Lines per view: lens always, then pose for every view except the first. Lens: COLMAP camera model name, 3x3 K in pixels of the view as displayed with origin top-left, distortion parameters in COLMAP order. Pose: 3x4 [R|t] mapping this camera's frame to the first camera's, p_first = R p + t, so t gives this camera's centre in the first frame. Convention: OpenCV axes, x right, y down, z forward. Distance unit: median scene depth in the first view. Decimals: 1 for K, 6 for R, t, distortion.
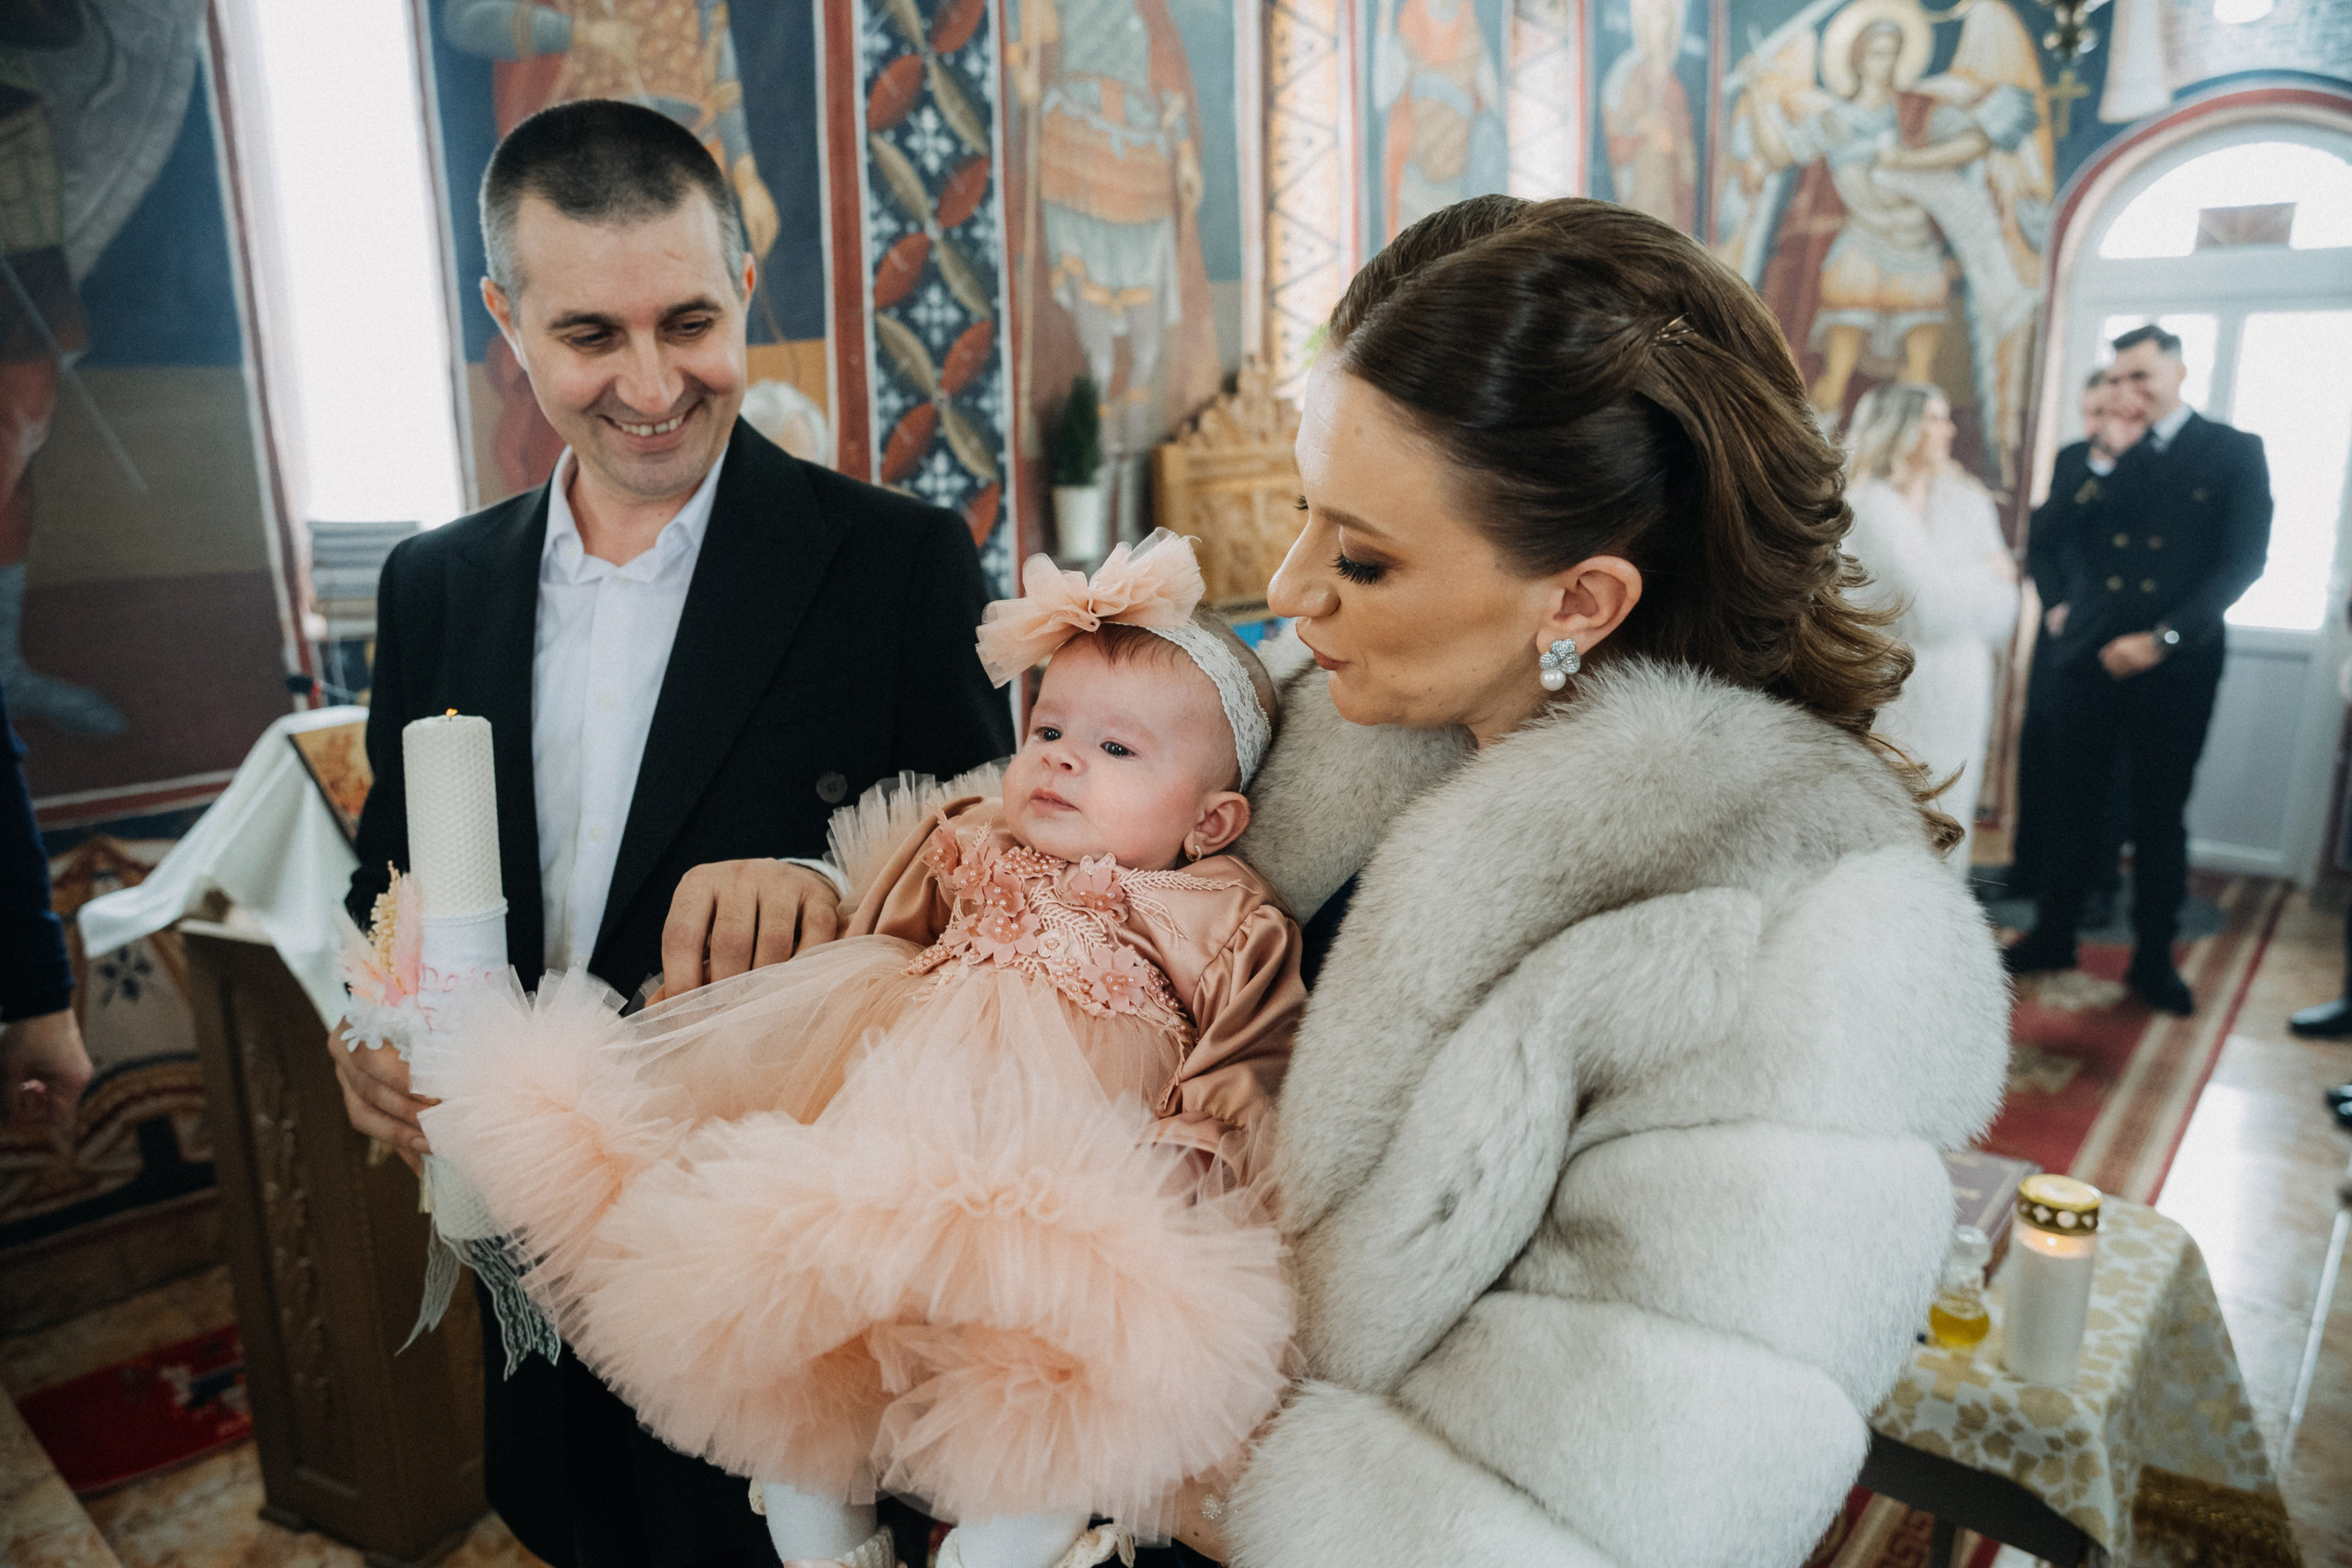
lens RADIAL K [[1603.6, 0, 1161.5], [0, 1603.6, 780.4], [0, 0, 1]] dist [-0.106288, 0.072459]
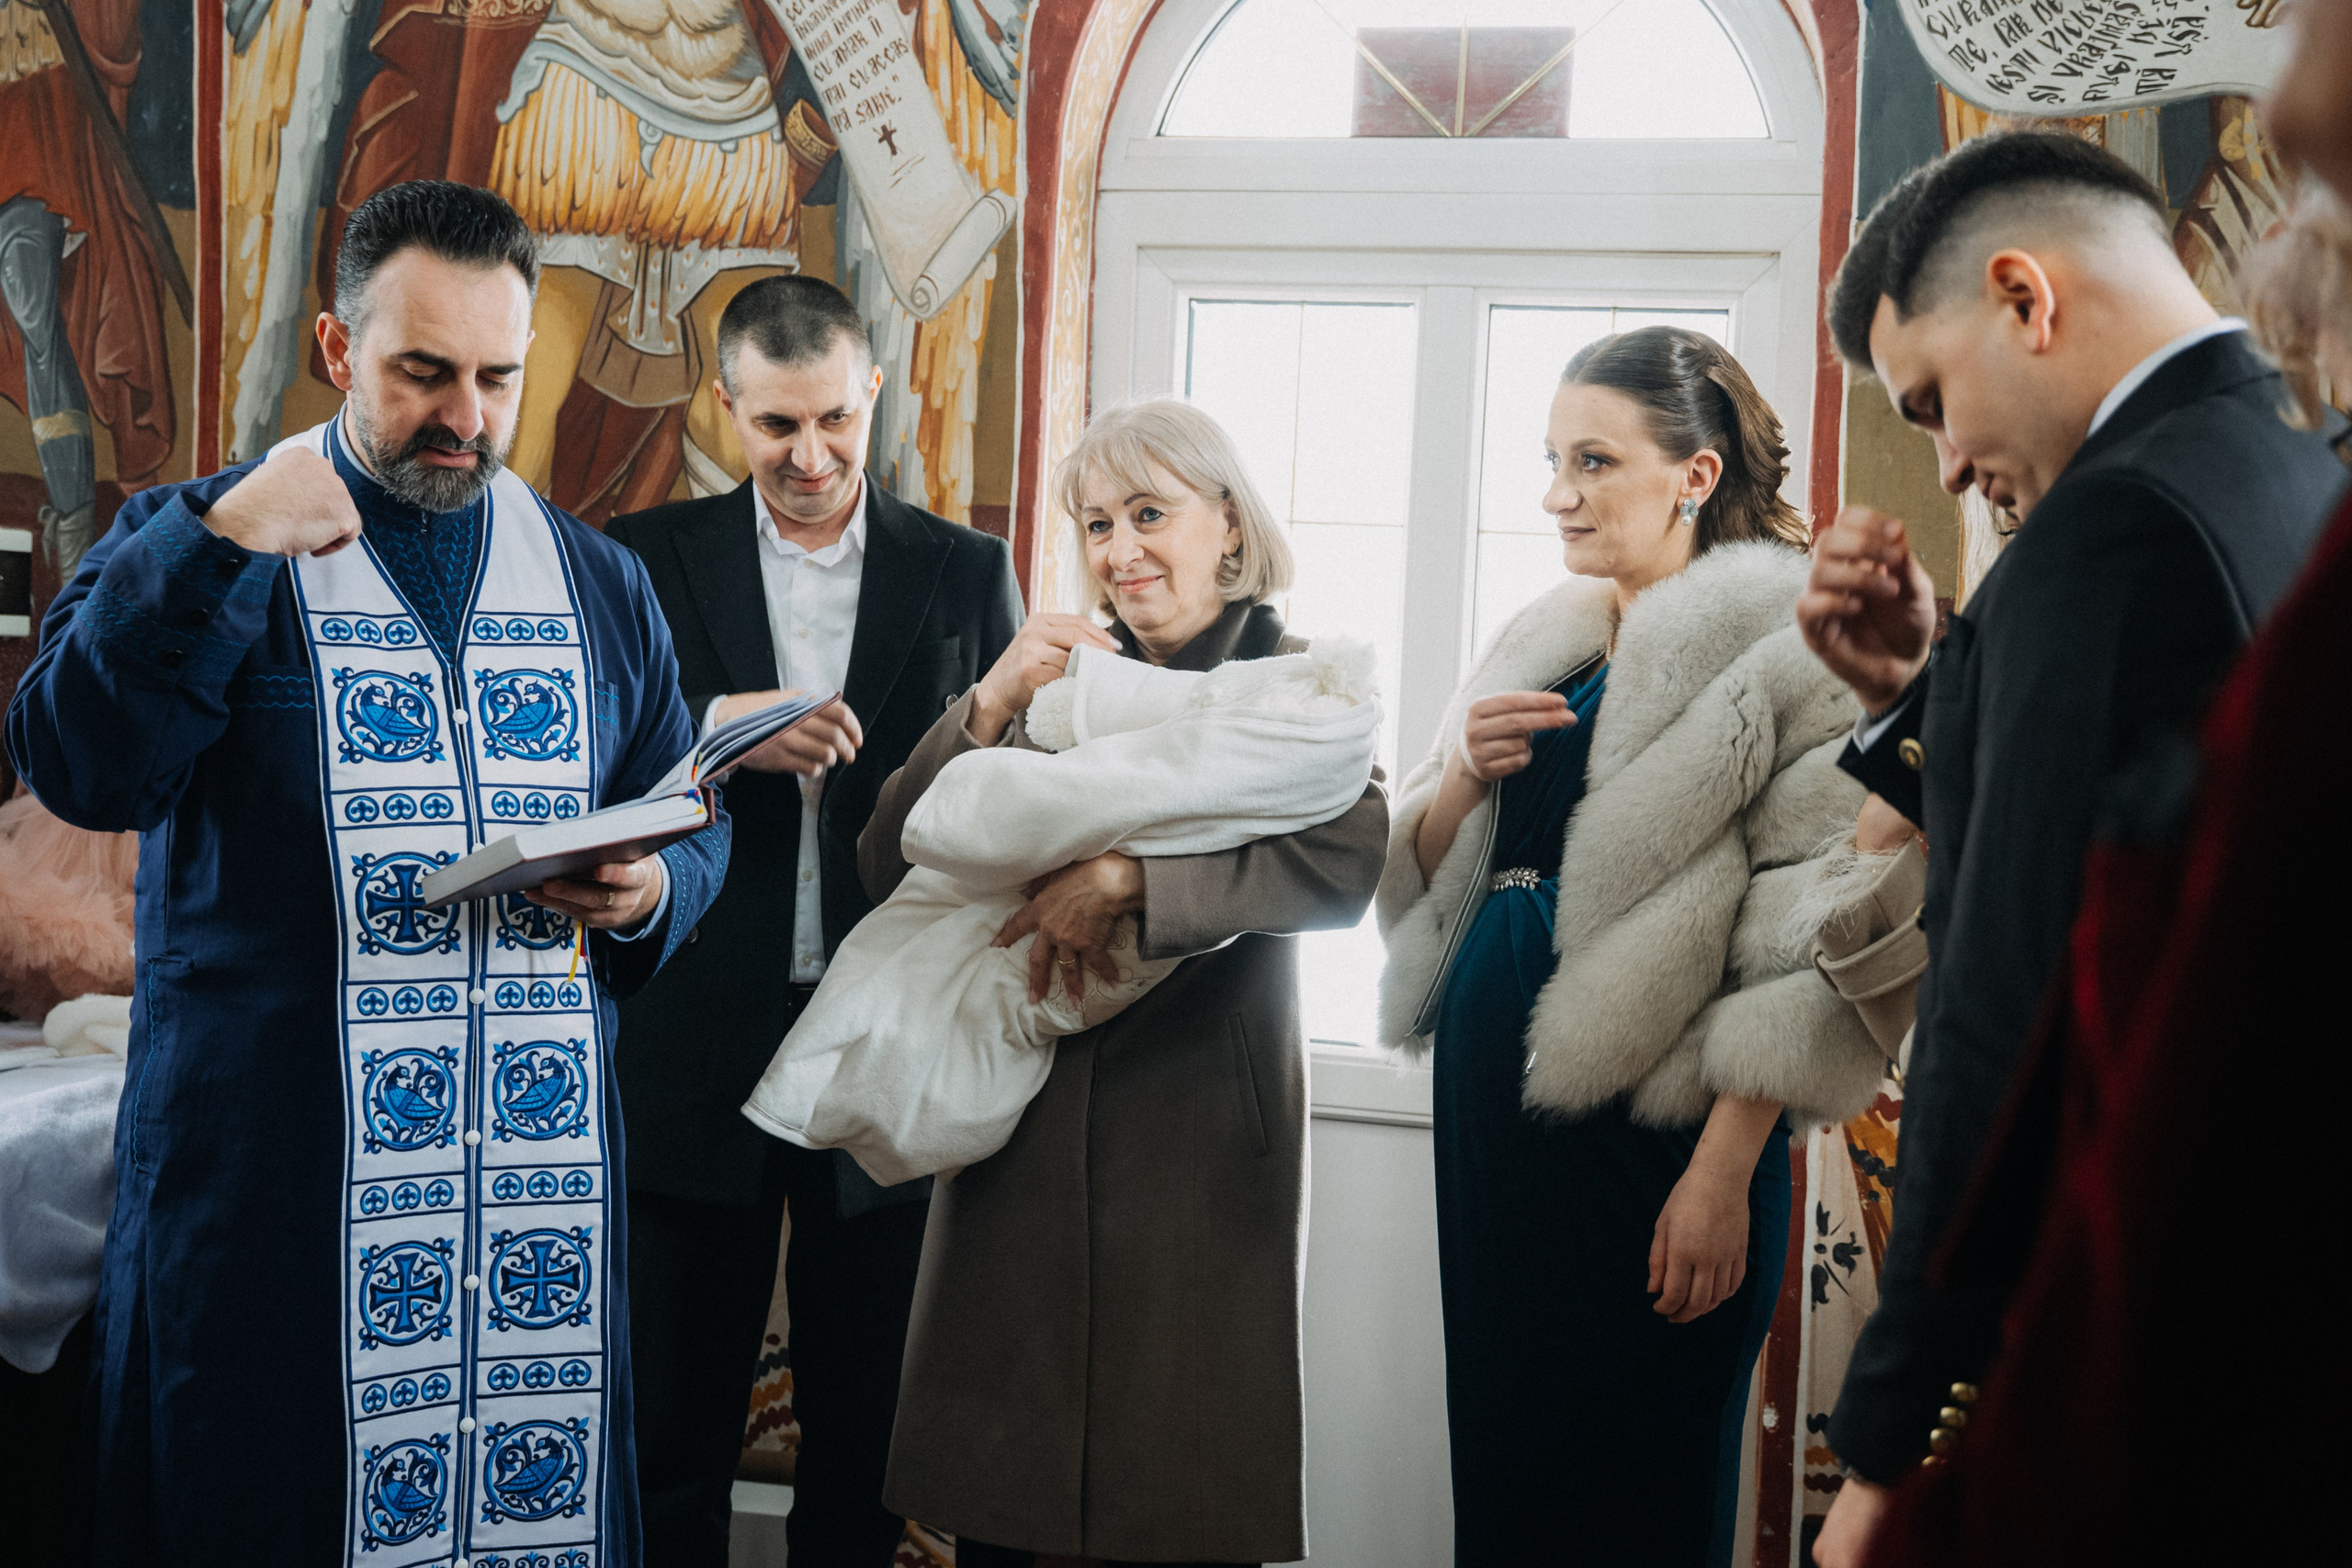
lens RADIAL K [[2845.5, 0, 1182.2], [0, 2845.5, 771.1], [0, 0, 1]] dist [0.060714, 0.000000]
pose [[0.897944, 0.033010, 0.438869, 0.490538], [0.050054, 0.983053, -0.176355, -0.083144], [-0.437253, 0.180324, 0.881075, 0.634466]]
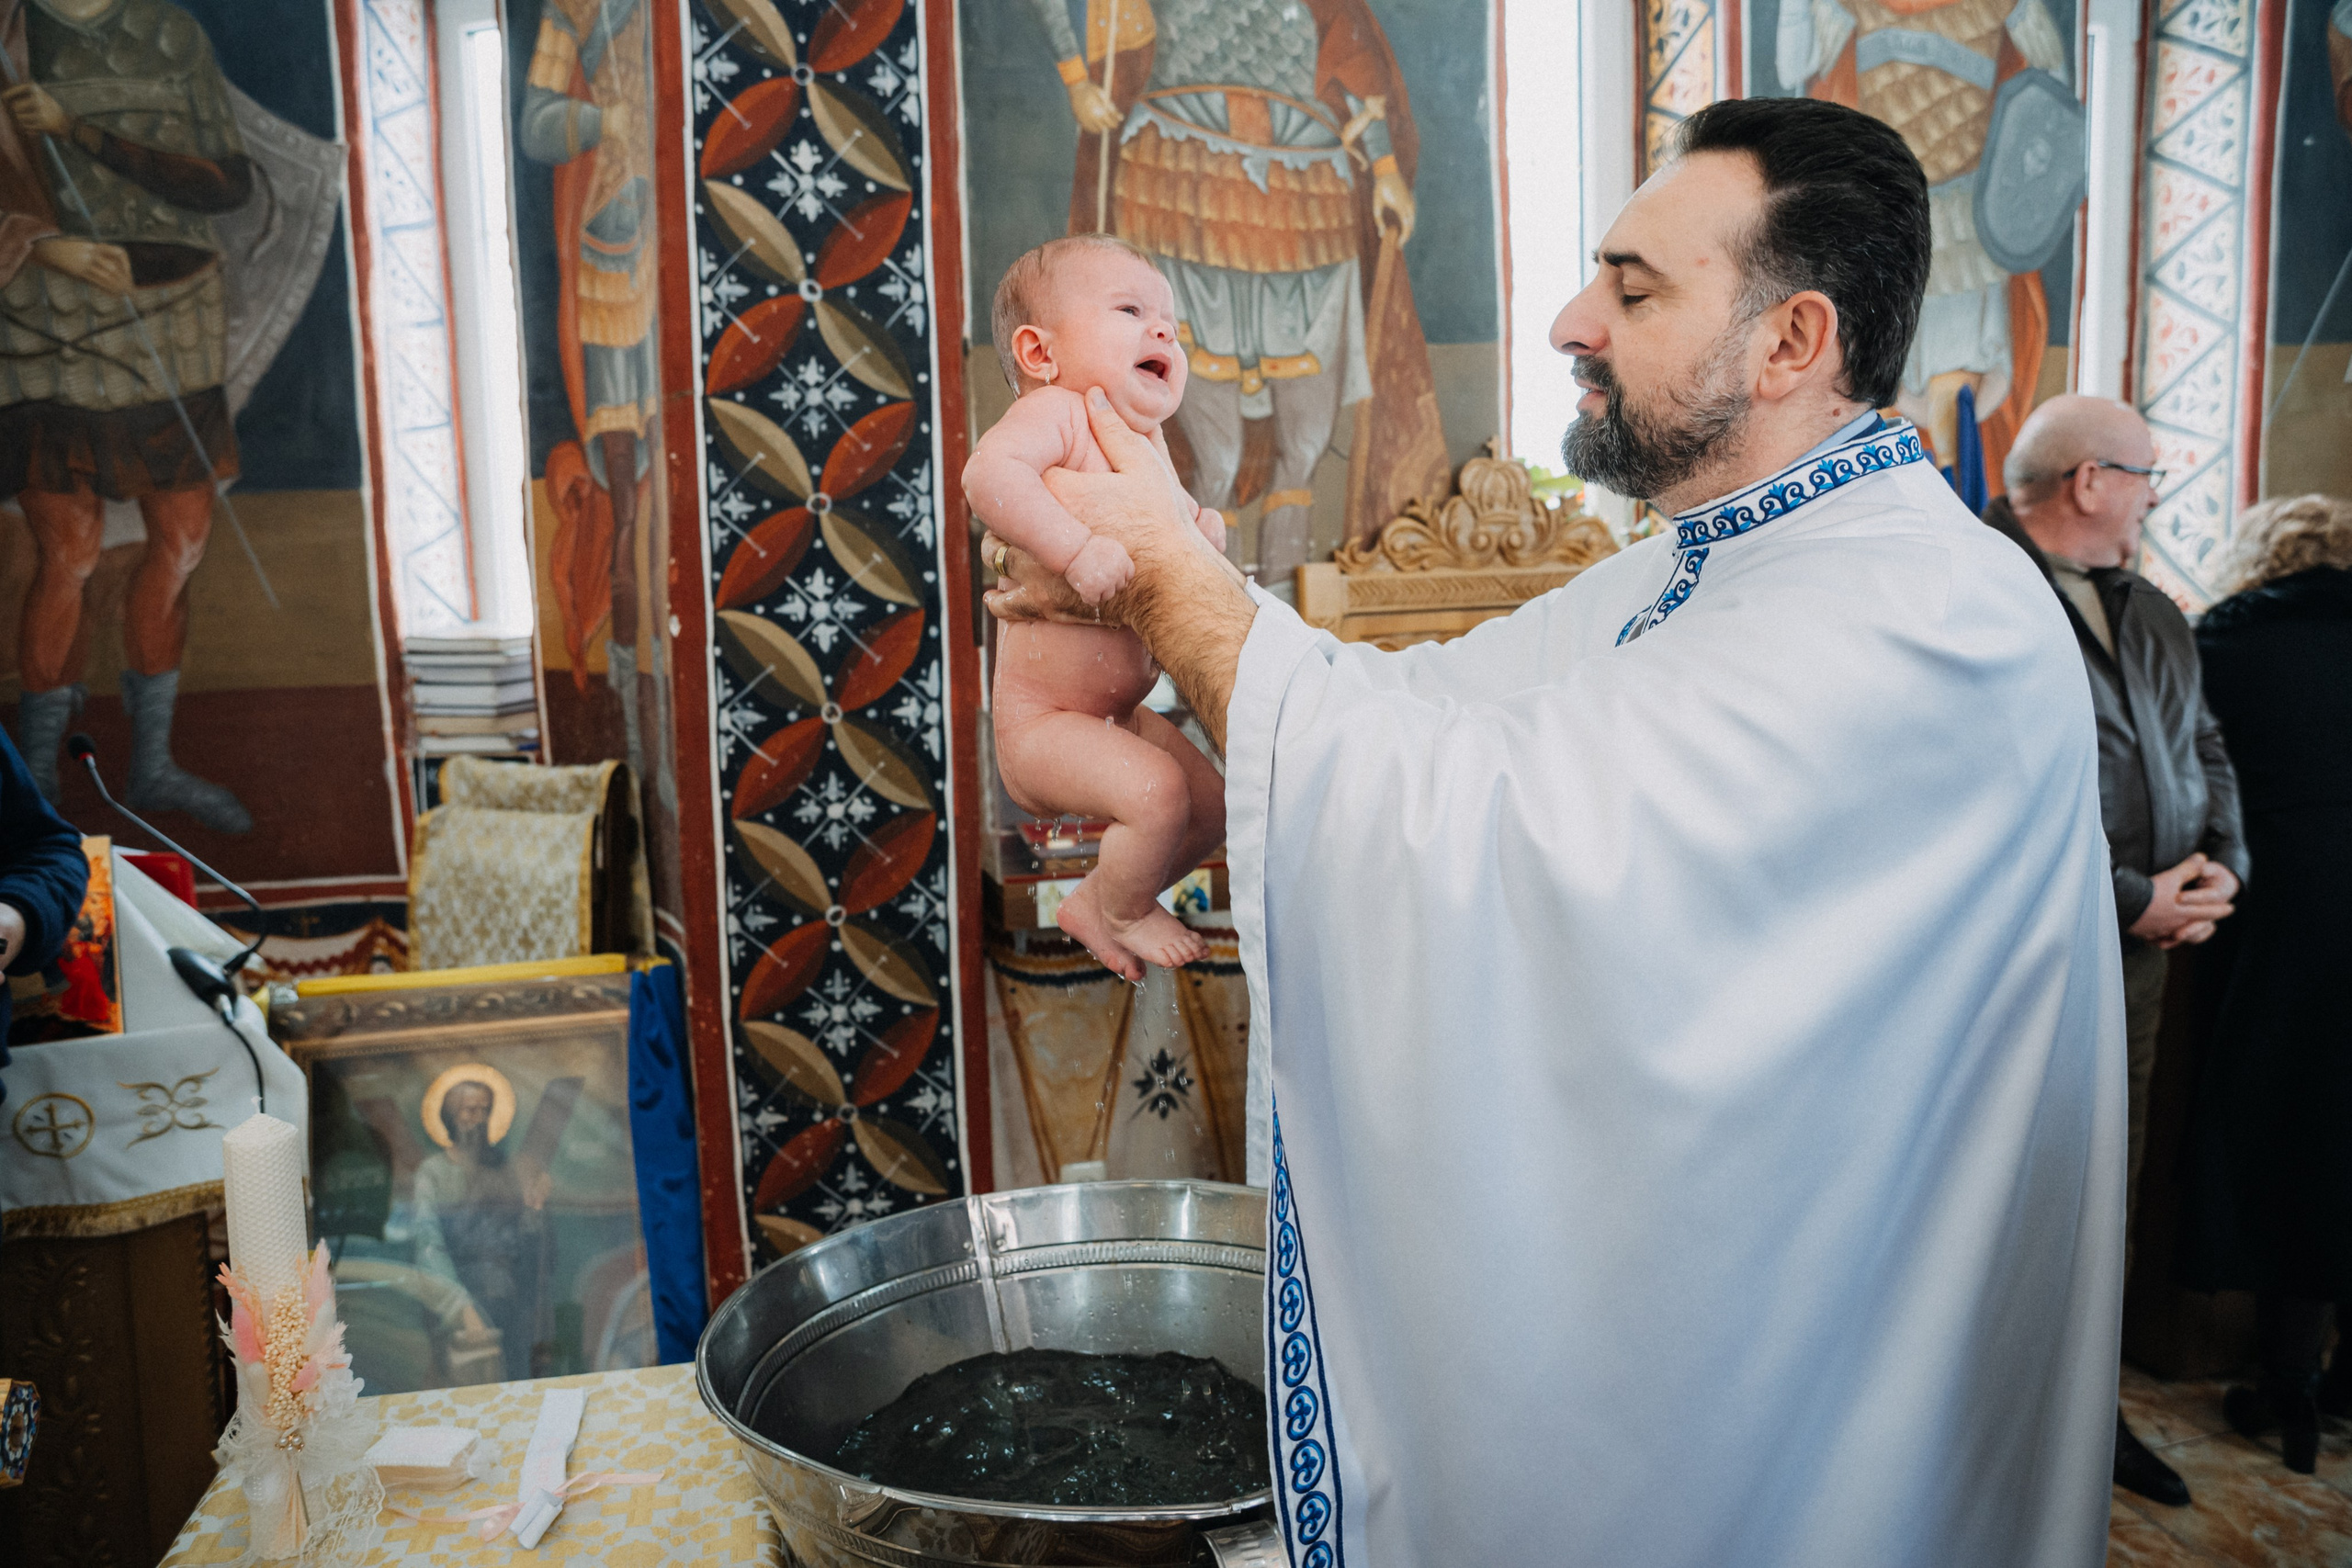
lens RADIAL K [[1603.6, 0, 1152.2], [0, 1603.6, 791.3], [0, 0, 1]] dist [-0.106288, 0.072459]
pose [[0.832871, 0.069048, -0.549144, 0.402964], [-0.113033, 0.992496, -0.046641, -0.072219], [0.541803, 0.100917, 0.834425, 0.406321]]
